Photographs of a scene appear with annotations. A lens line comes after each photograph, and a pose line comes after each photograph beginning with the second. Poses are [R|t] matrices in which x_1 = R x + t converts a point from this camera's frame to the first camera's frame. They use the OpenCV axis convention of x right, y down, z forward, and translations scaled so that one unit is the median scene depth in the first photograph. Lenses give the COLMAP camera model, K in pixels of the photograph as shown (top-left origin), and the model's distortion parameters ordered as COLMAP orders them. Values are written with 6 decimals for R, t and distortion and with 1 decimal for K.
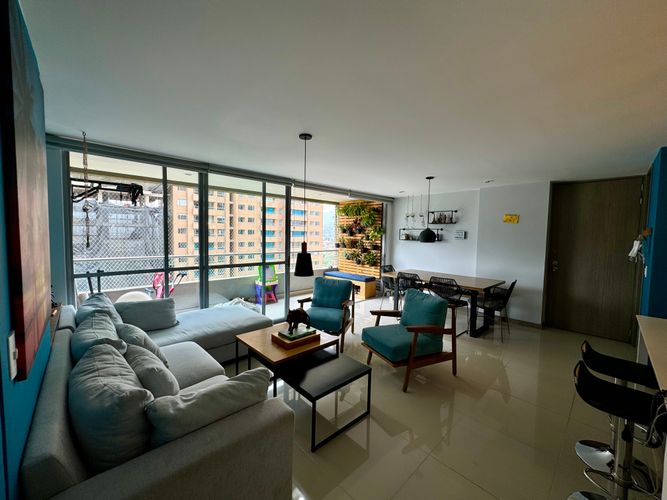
lens RADIAL K [[264.8, 0, 333.4], [0, 264.8, 249.0], [0, 0, 1]] dist [-0.000384, -0.000035]
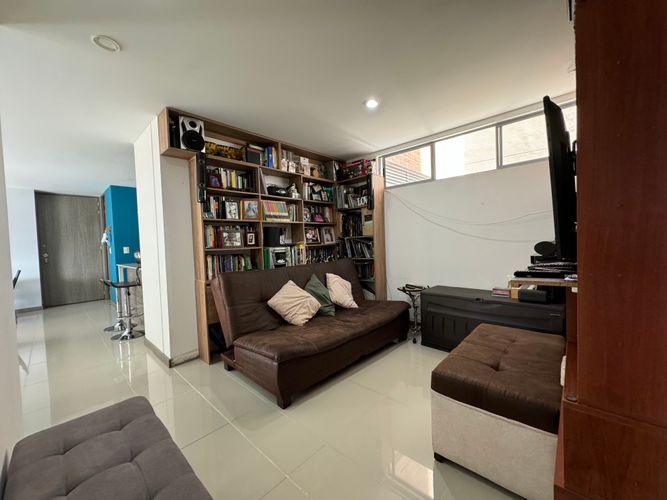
lens RADIAL K [[264.8, 0, 333.6], [0, 264.8, 250.5], [0, 0, 1]] dist [-0.000384, -0.000035]
pose [[-0.066325, -0.049339, 0.996577, -0.538402], [0.096638, 0.993764, 0.055631, 0.096569], [-0.993107, 0.099997, -0.061144, -0.304424]]
